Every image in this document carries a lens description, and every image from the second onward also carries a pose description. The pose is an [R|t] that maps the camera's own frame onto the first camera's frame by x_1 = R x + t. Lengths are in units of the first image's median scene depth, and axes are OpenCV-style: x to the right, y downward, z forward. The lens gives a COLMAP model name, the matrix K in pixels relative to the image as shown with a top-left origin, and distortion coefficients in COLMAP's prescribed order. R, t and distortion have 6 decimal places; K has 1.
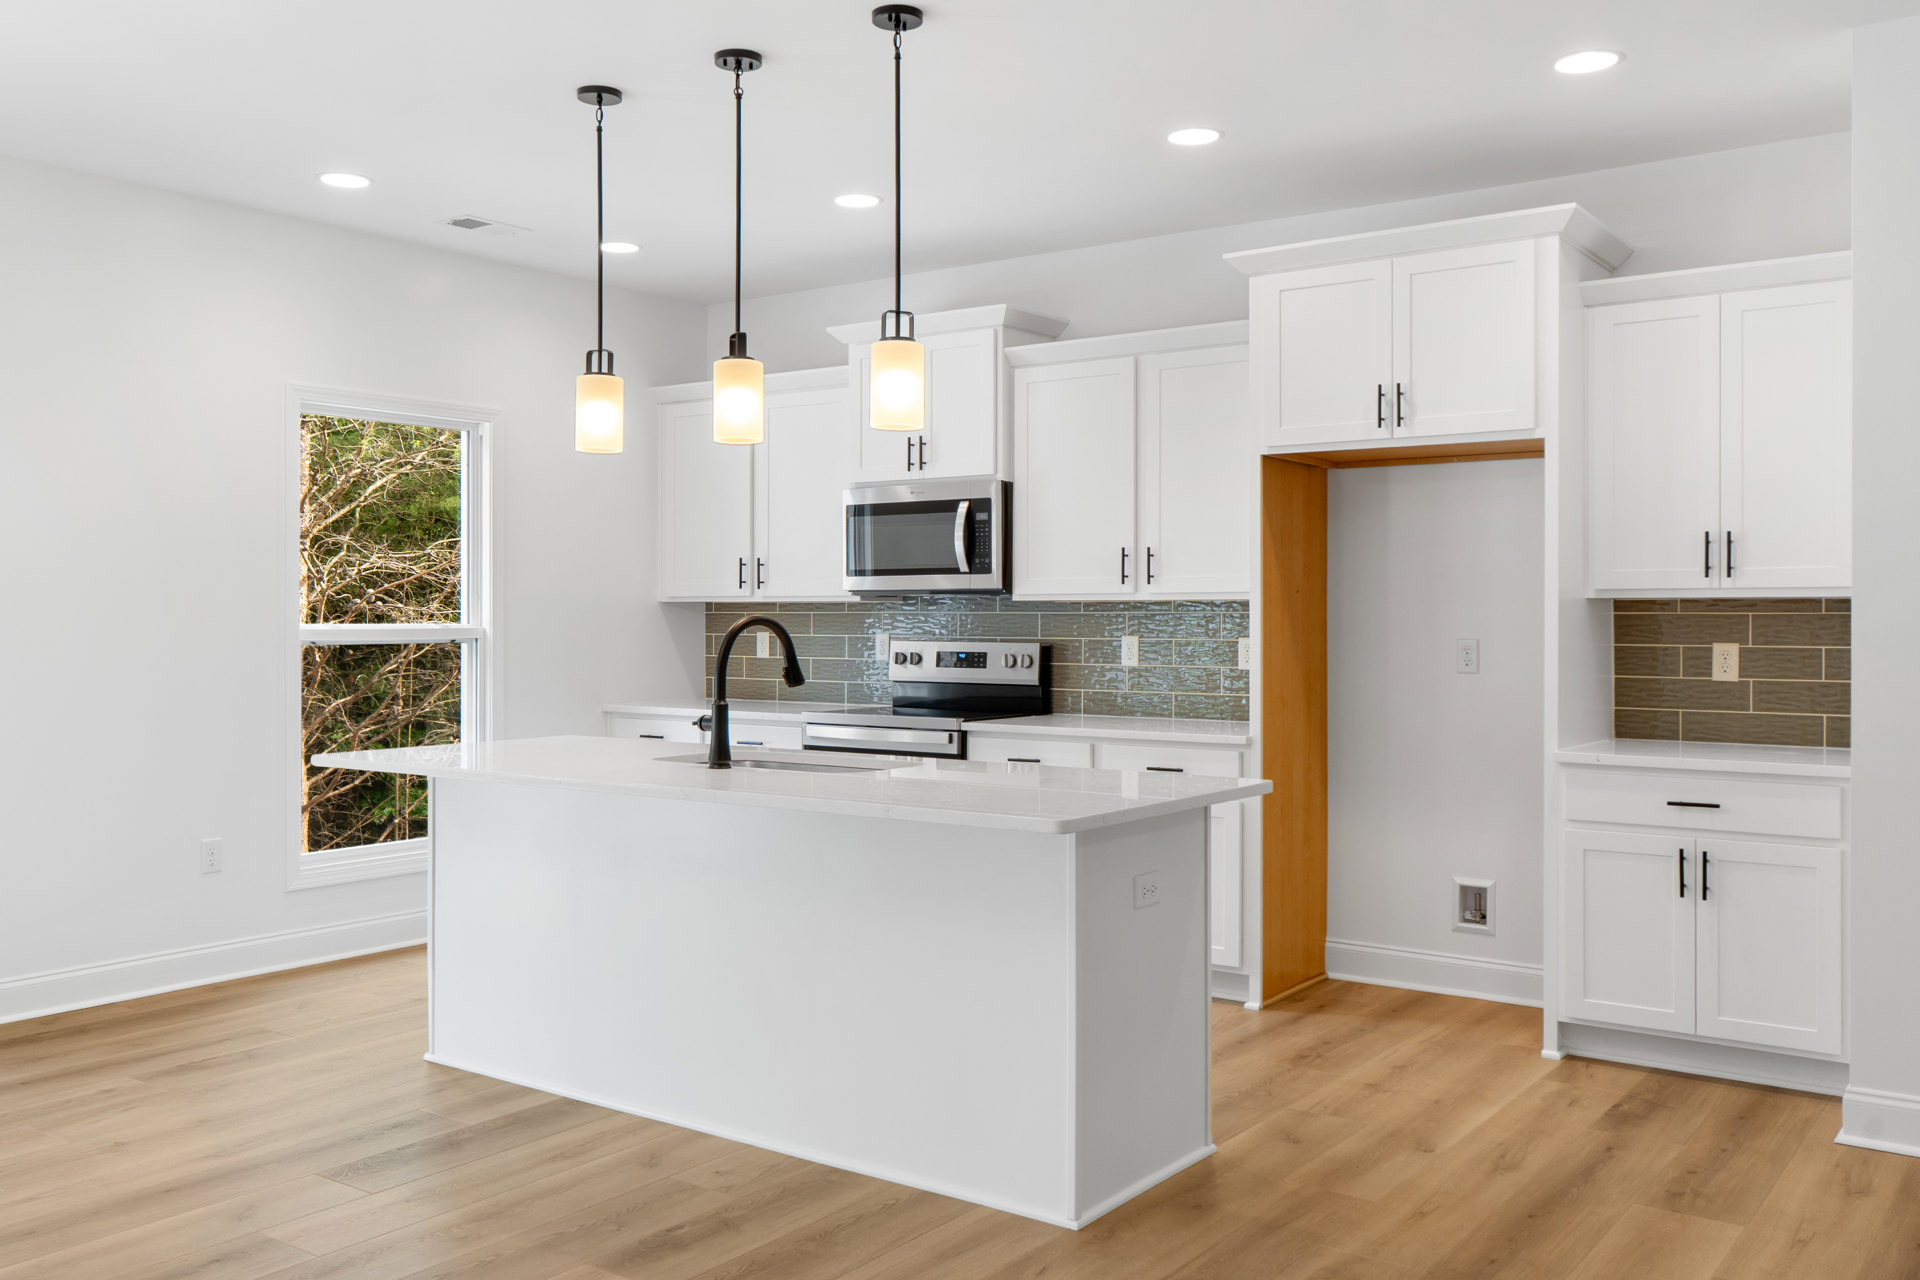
lens RADIAL K [[1648.2, 0, 950.3], [0, 1648.2, 613.7], [0, 0, 1]] dist [0.009842, -0.000986]
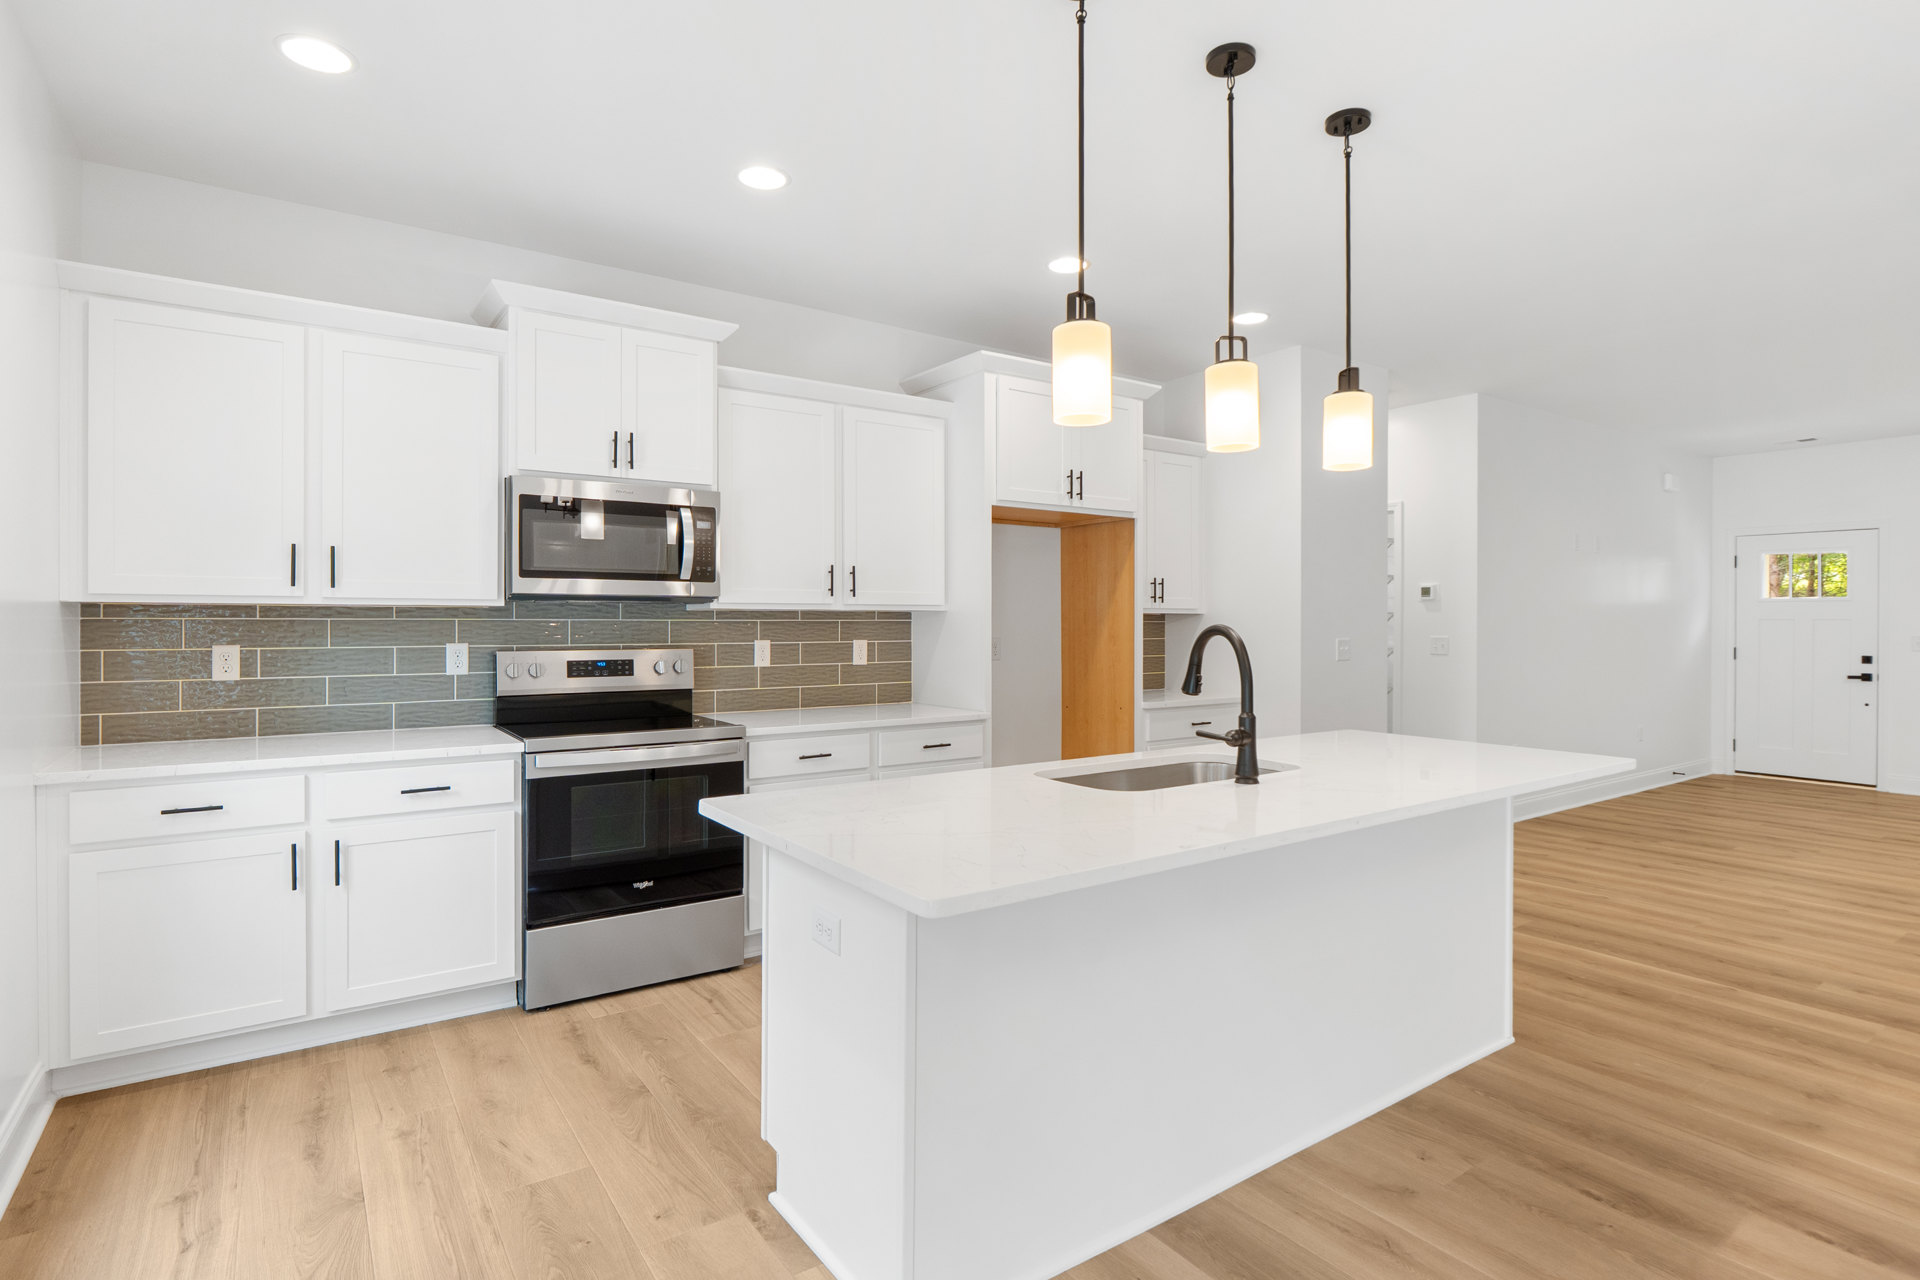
lens RADIAL K [[967.5, 0, 964.1], [0, 967.5, 623.2], [0, 0, 1]] dist [-0.008472, 0.000520]
pose [[0.316085, -0.002862, 0.948727, -0.516285], [-0.003778, 0.999984, 0.004275, -0.002000], [-0.948723, -0.004936, 0.316069, 0.688816]]
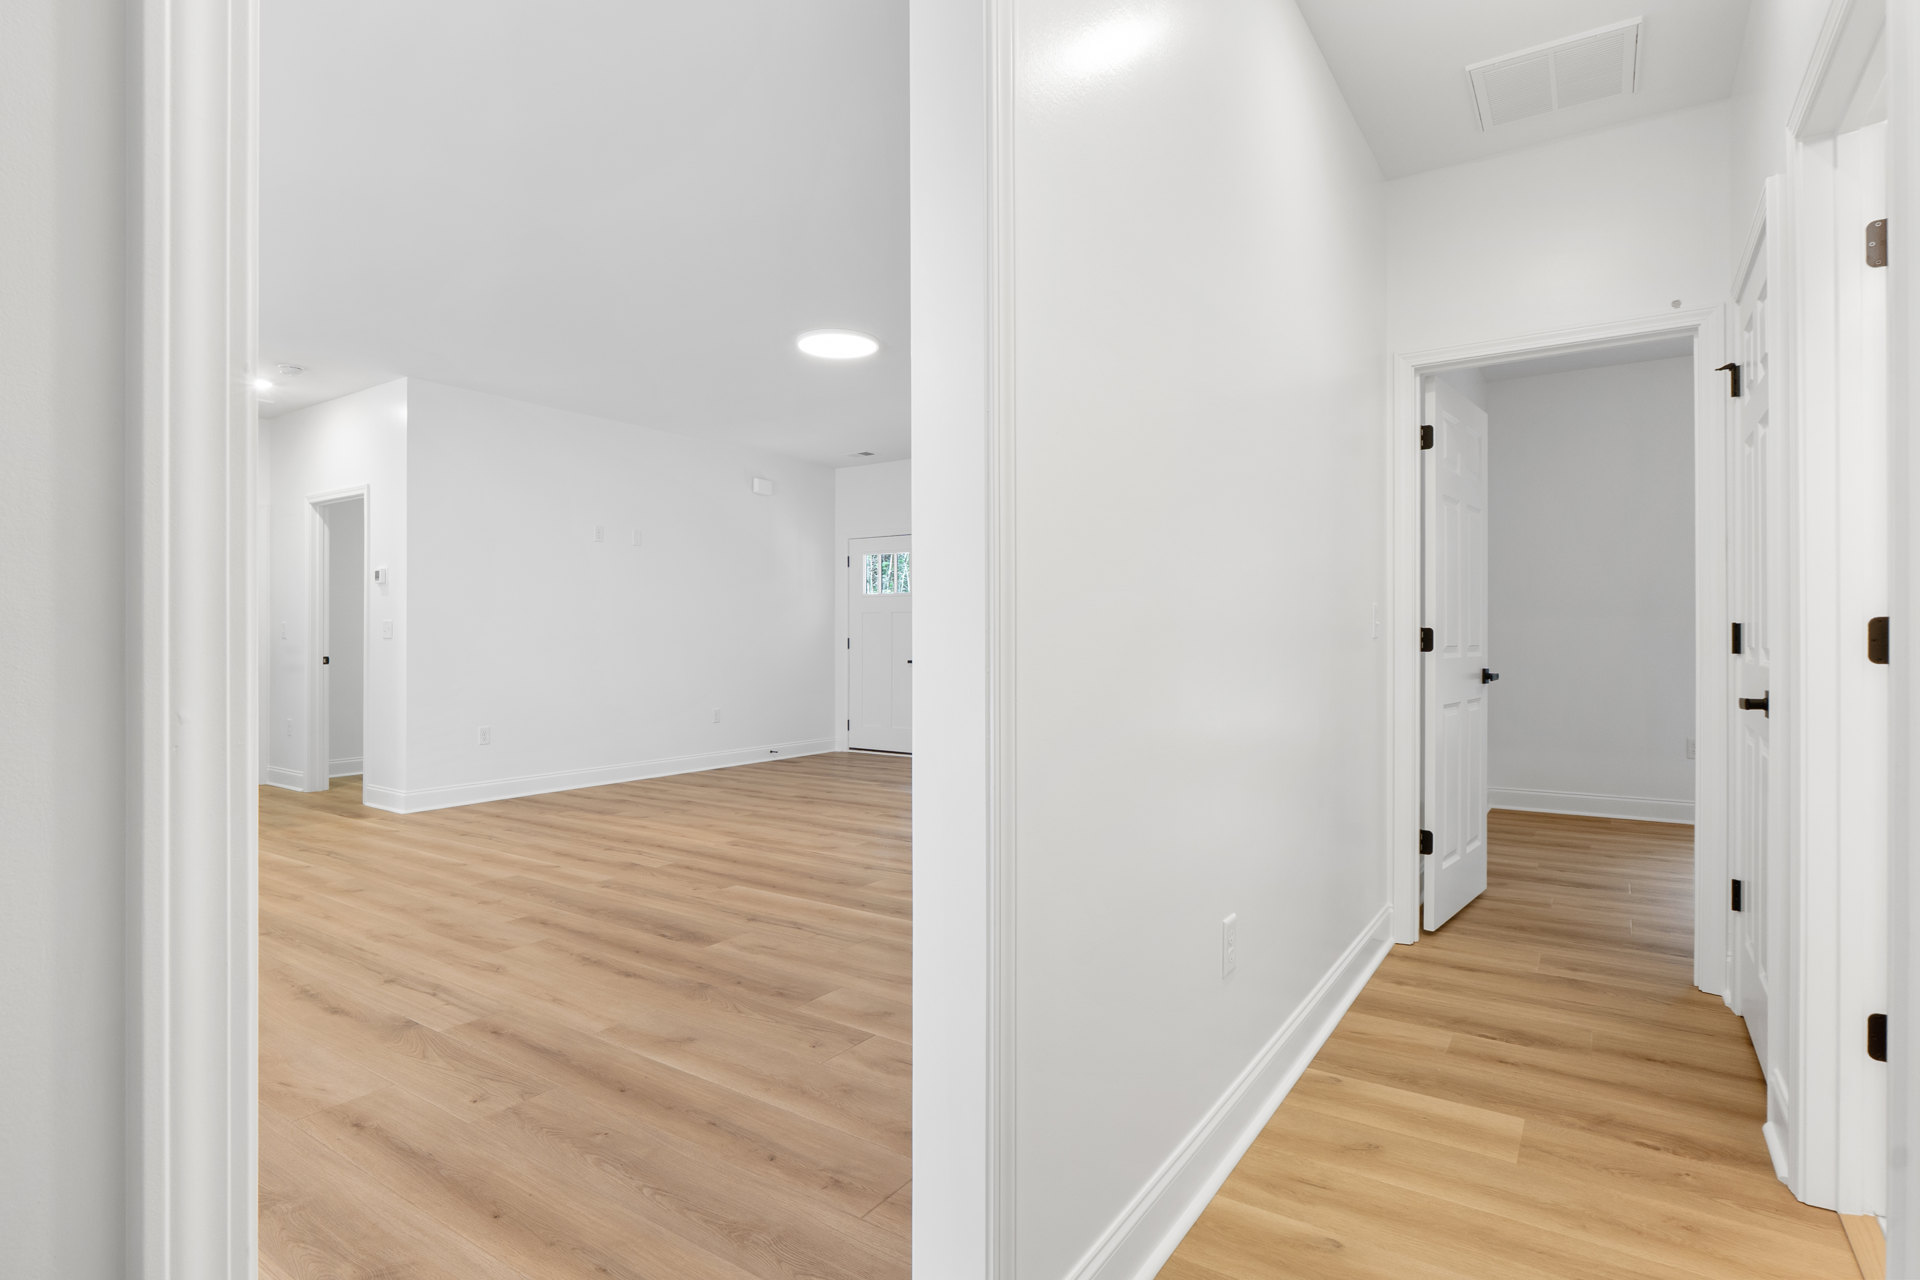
lens RADIAL K [[971.3, 0, 954.4], [0, 971.3, 635.0], [0, 0, 1]] dist [-0.000195, -0.000205]
pose [[-0.035021, 0.001513, 0.999385, -0.425213], [-0.000788, 0.999999, -0.001541, 0.031636], [-0.999386, -0.000841, -0.035020, -0.031476]]
